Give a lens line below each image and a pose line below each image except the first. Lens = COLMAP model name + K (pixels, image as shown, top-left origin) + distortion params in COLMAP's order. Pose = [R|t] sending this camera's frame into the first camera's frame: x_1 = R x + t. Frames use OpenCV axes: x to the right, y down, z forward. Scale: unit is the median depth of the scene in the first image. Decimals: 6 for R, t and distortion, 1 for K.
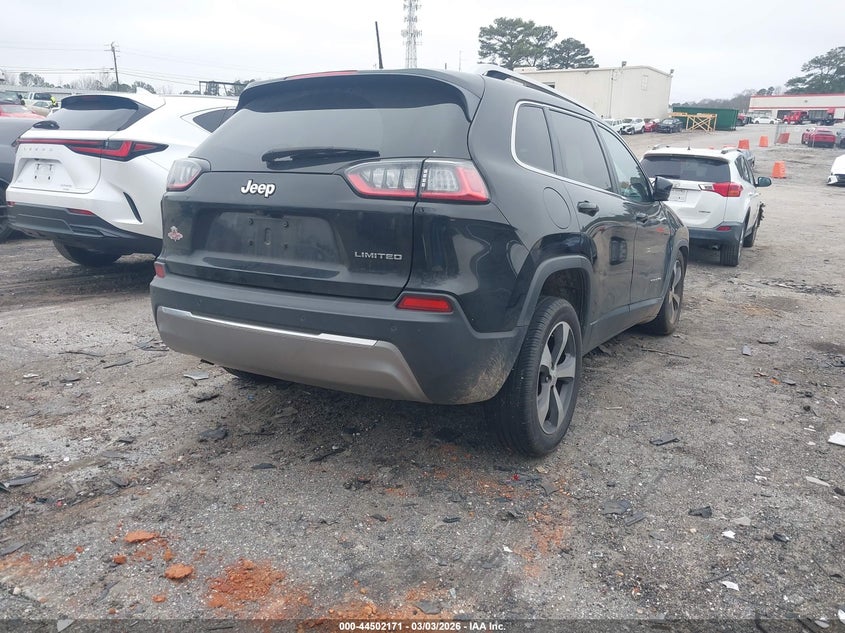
lens RADIAL K [[681.1, 0, 422.5], [0, 681.1, 316.5], [0, 0, 1]] dist [-0.004176, 0.001642]
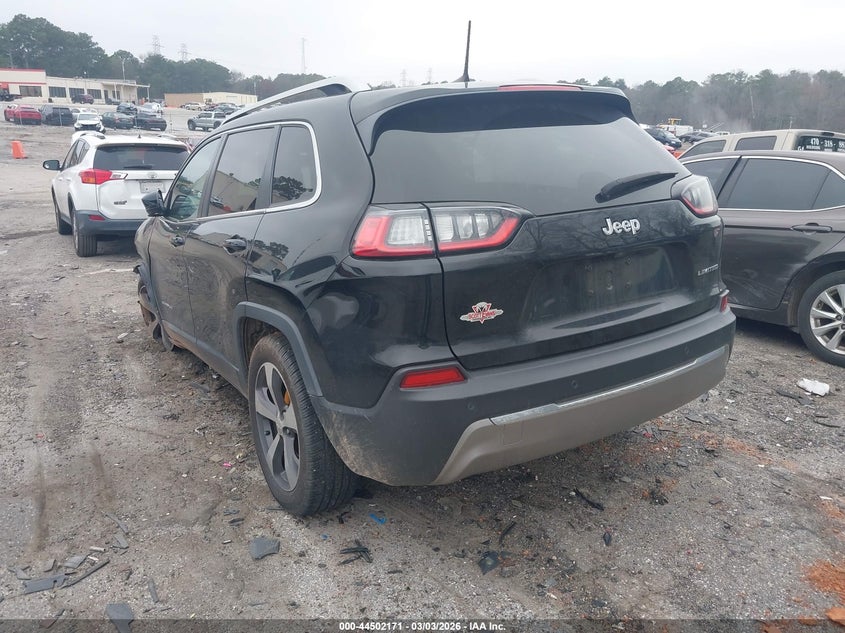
lens RADIAL K [[681.1, 0, 422.5], [0, 681.1, 316.5], [0, 0, 1]] dist [-0.004176, 0.001642]
pose [[0.450364, -0.263384, 0.853113, -1.006962], [0.232803, 0.957088, 0.172586, -0.258768], [-0.861960, 0.120881, 0.492354, 0.733464]]
